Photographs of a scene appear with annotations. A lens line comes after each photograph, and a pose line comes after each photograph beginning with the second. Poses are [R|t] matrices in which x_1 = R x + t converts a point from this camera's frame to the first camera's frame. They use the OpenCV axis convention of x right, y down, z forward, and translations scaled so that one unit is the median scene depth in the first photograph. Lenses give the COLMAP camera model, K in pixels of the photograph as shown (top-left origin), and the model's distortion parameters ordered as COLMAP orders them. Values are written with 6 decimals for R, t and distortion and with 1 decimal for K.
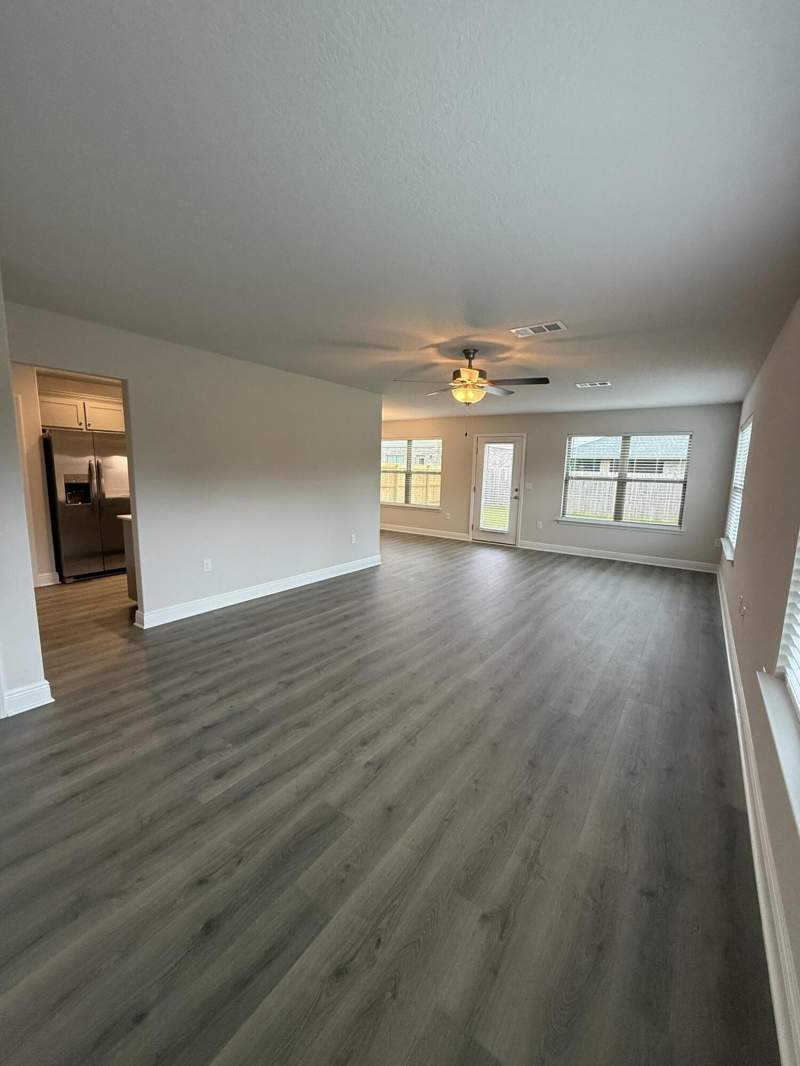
lens RADIAL K [[412.2, 0, 405.7], [0, 412.2, 529.5], [0, 0, 1]] dist [-0.010072, 0.000529]
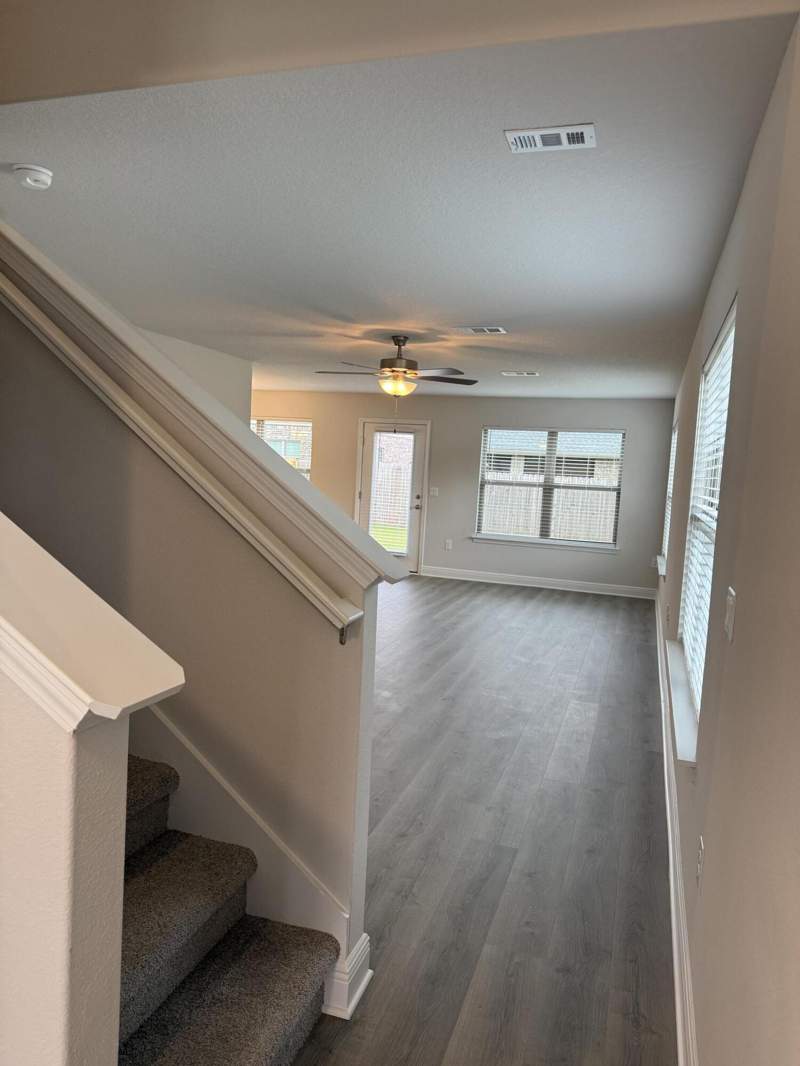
lens RADIAL K [[736.2, 0, 388.3], [0, 736.2, 534.3], [0, 0, 1]] dist [0.030024, -0.032797]
pose [[0.959270, 0.001150, 0.282489, -0.177938], [0.011807, 0.998955, -0.044159, 0.033041], [-0.282245, 0.045696, 0.958254, -0.280220]]
